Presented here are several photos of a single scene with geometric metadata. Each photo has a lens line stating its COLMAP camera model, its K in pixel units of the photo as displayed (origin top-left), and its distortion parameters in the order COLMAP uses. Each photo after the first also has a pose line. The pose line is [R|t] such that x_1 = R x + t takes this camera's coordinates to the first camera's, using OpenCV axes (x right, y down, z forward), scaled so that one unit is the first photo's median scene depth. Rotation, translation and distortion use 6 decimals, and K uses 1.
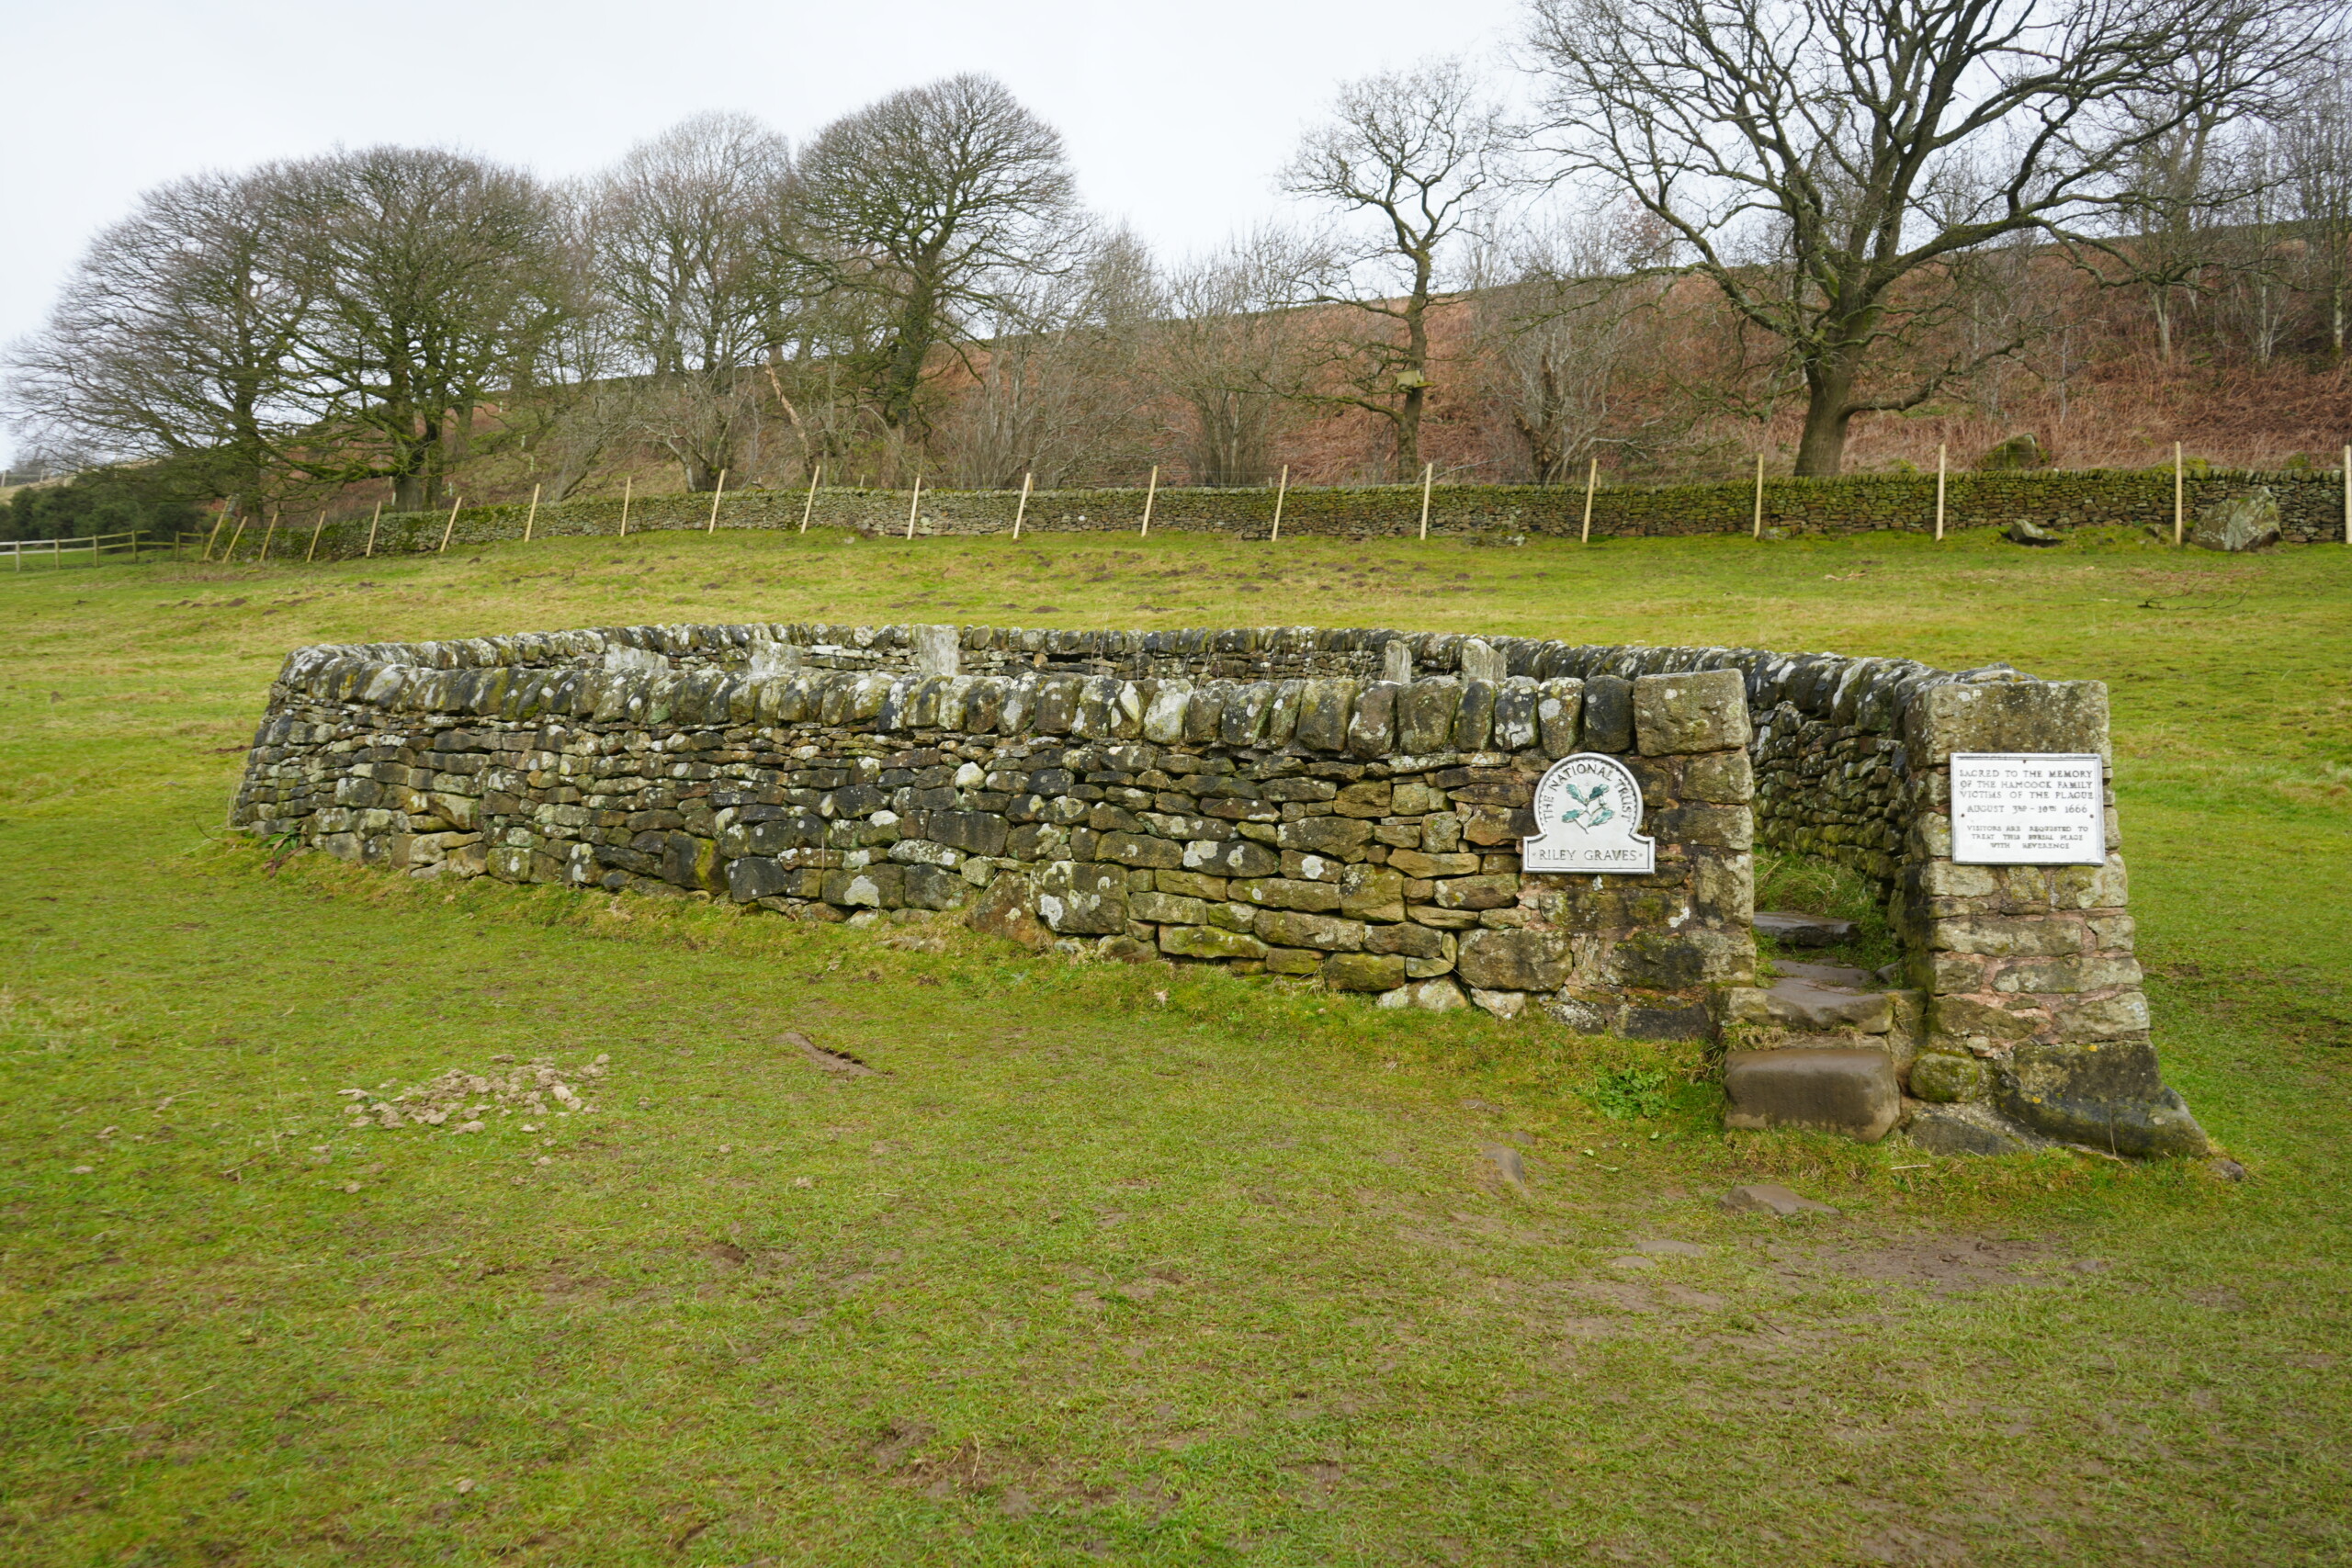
lens RADIAL K [[1853.1, 0, 1176.0], [0, 1853.1, 784.0], [0, 0, 1]] dist [-0.009537, -0.002815]
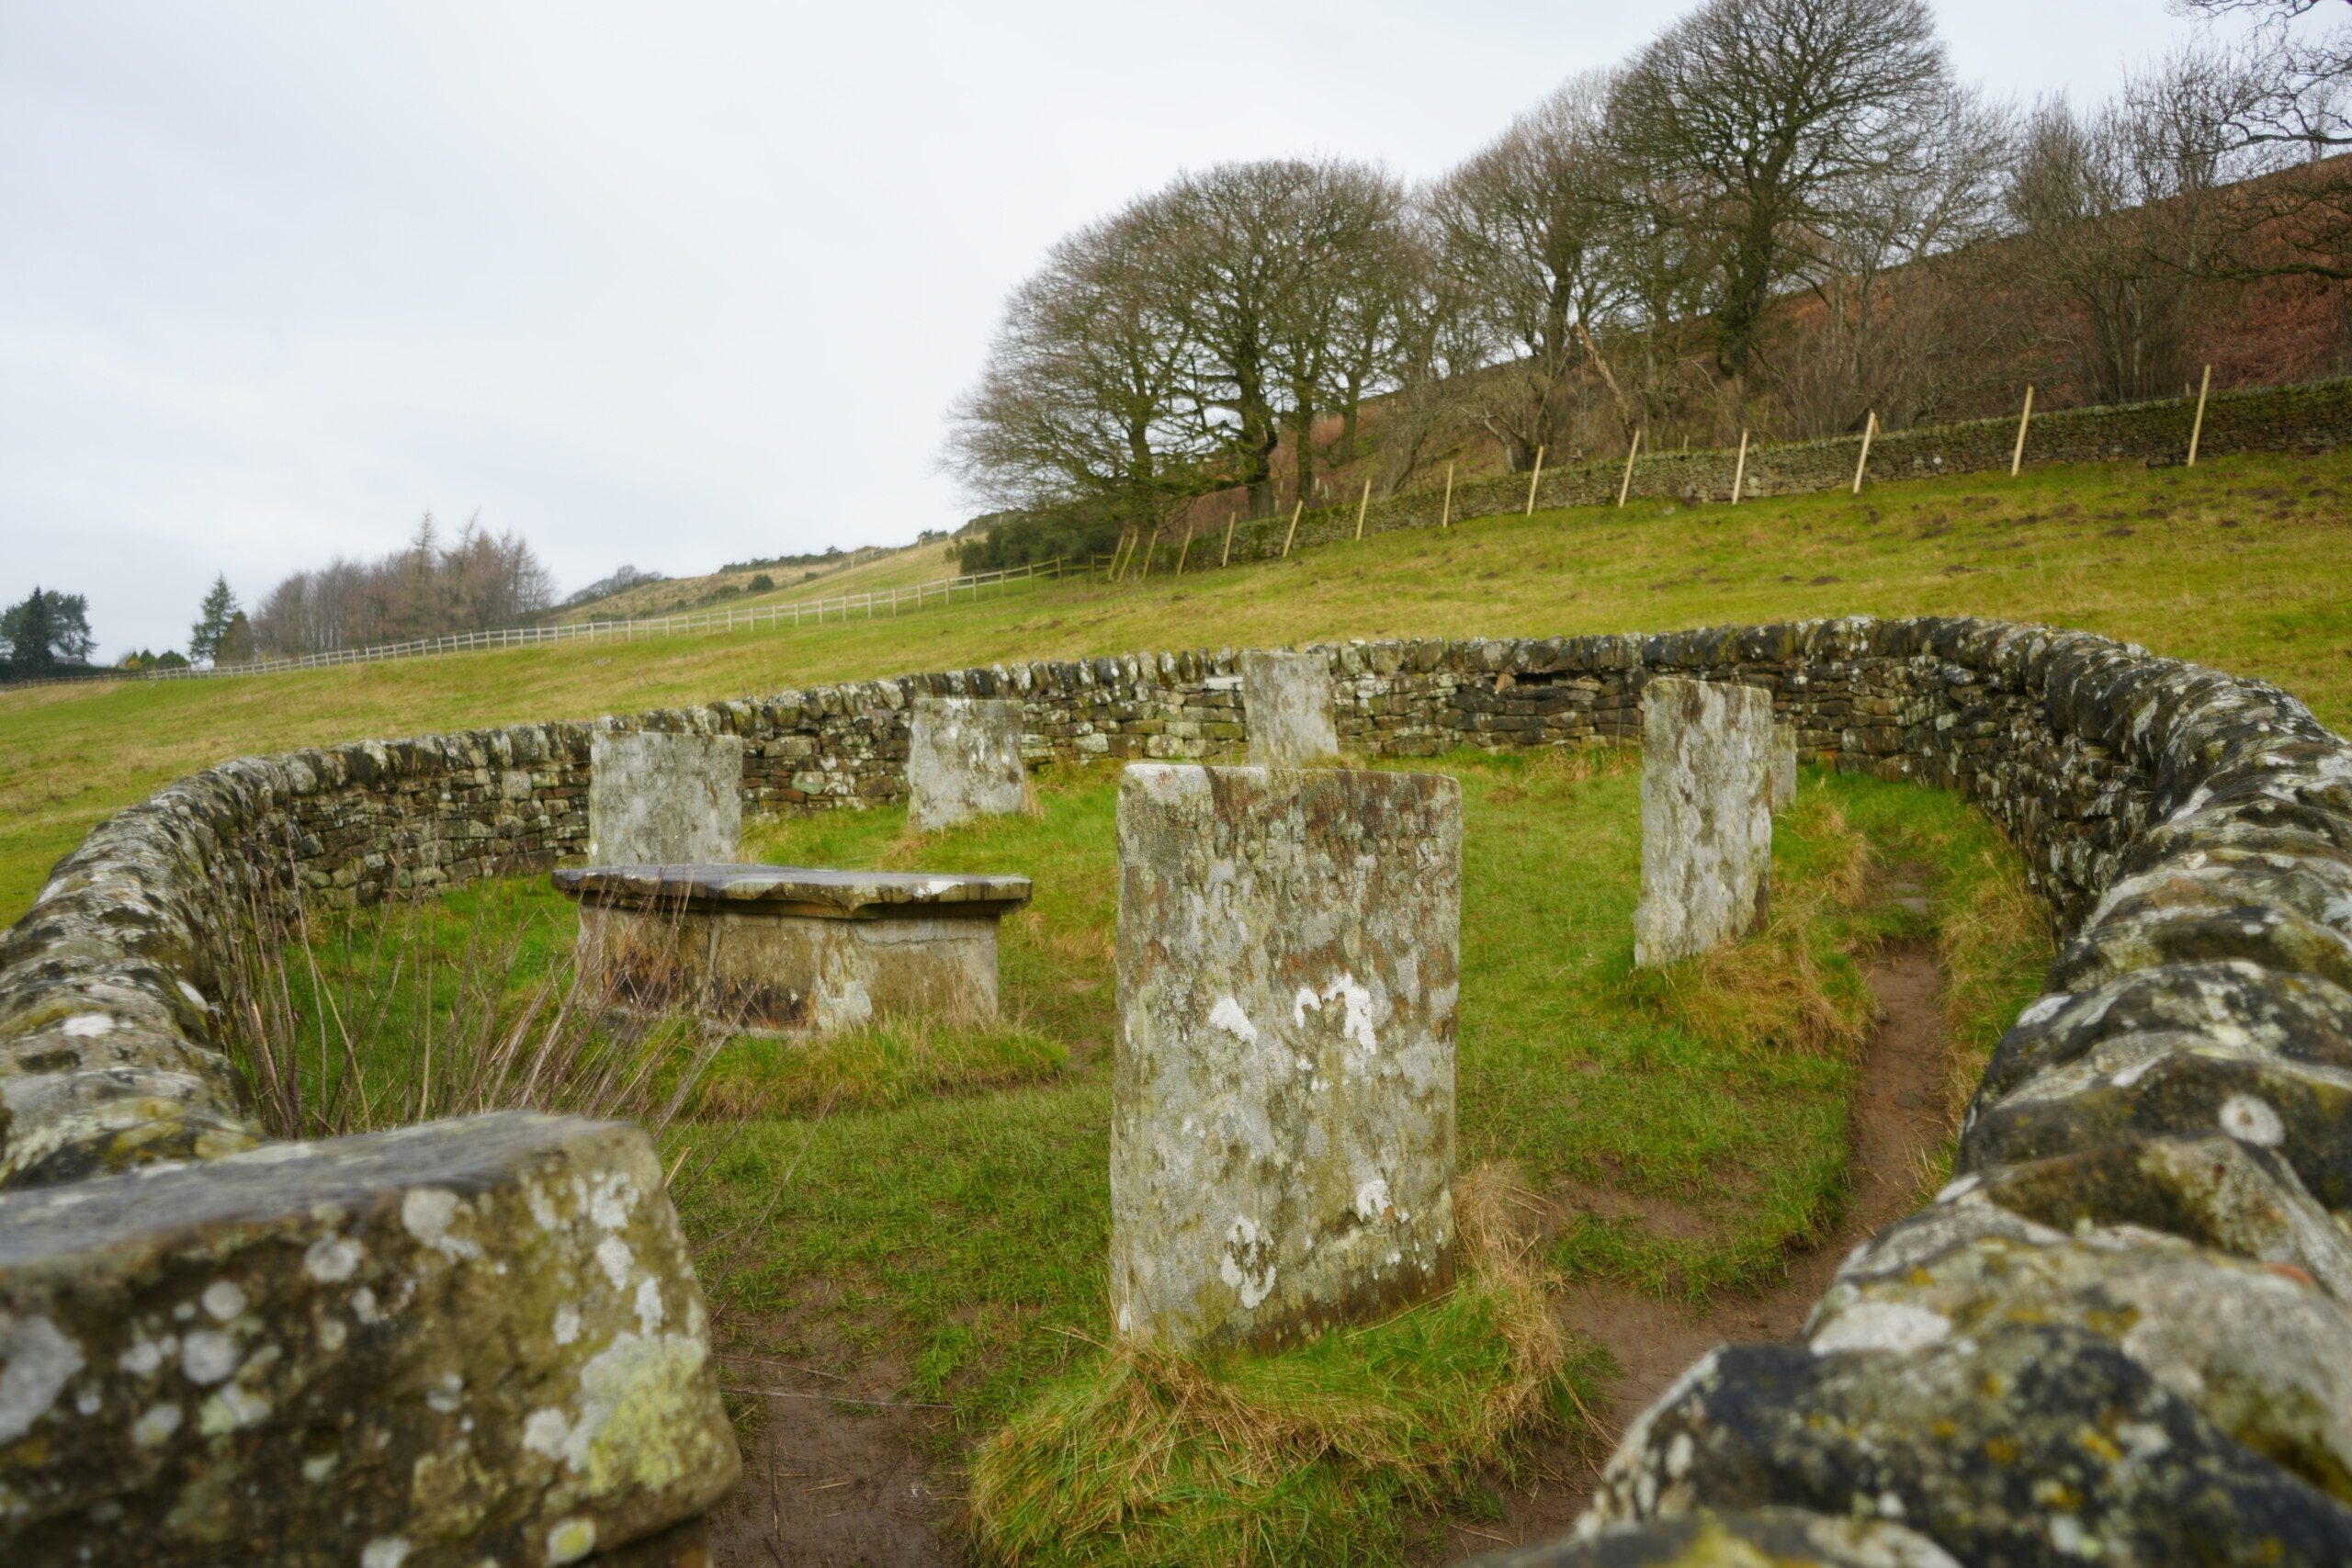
lens RADIAL K [[1853.1, 0, 1176.0], [0, 1853.1, 784.0], [0, 0, 1]] dist [-0.009537, -0.002815]
pose [[0.870083, -0.016324, -0.492635, 0.055533], [0.022853, 0.999713, 0.007237, -0.011885], [0.492375, -0.017555, 0.870206, 0.105101]]
